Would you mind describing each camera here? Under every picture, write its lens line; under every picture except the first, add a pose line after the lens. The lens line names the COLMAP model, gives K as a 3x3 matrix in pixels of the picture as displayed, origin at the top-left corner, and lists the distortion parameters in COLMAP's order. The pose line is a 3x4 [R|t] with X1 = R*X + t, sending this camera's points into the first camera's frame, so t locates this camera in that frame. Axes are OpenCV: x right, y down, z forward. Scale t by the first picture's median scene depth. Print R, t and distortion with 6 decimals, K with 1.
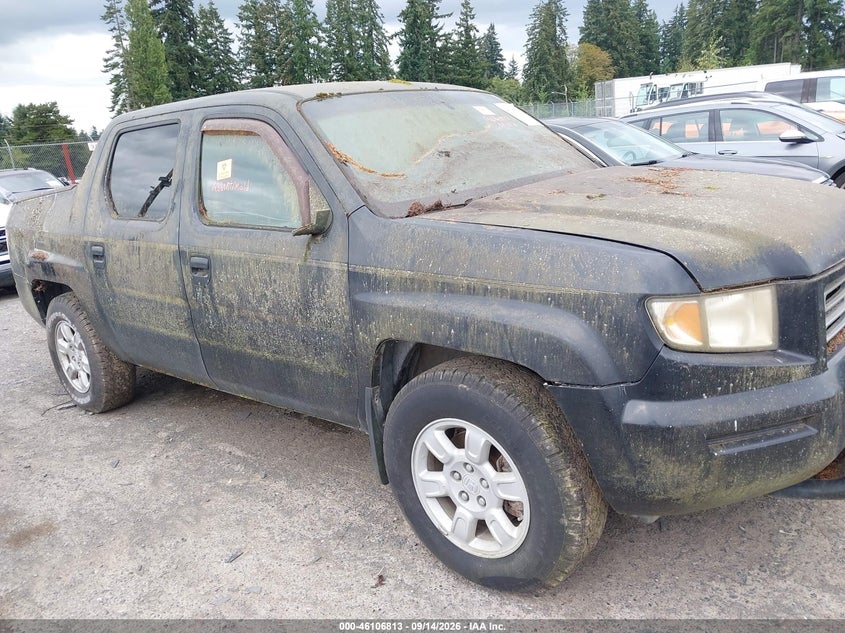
lens RADIAL K [[643.4, 0, 422.0], [0, 643.4, 300.4], [0, 0, 1]] dist [0.028442, -0.038876]
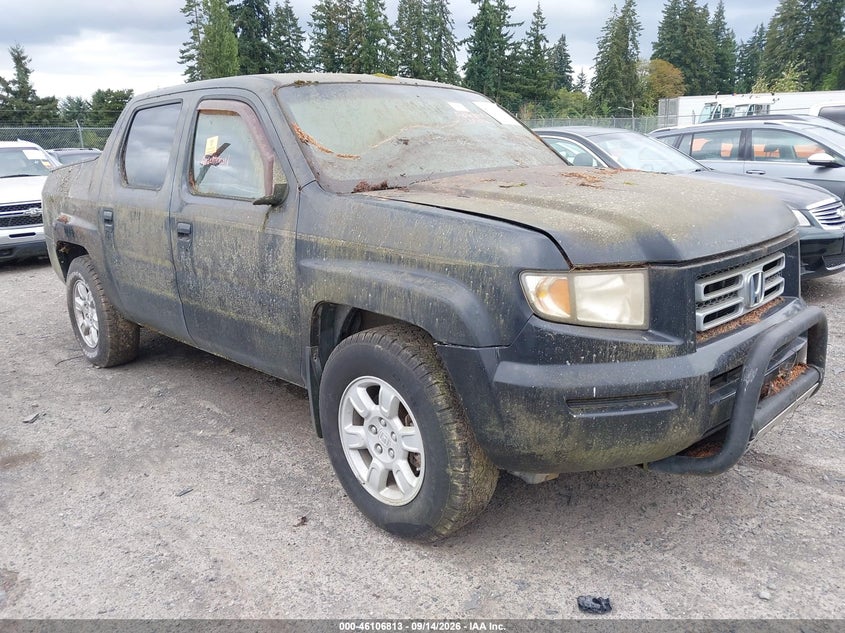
lens RADIAL K [[643.4, 0, 422.0], [0, 643.4, 300.4], [0, 0, 1]] dist [0.028442, -0.038876]
pose [[0.994446, 0.078548, -0.070049, 0.178074], [-0.079071, 0.996858, -0.004723, 0.045637], [0.069458, 0.010236, 0.997532, -0.085863]]
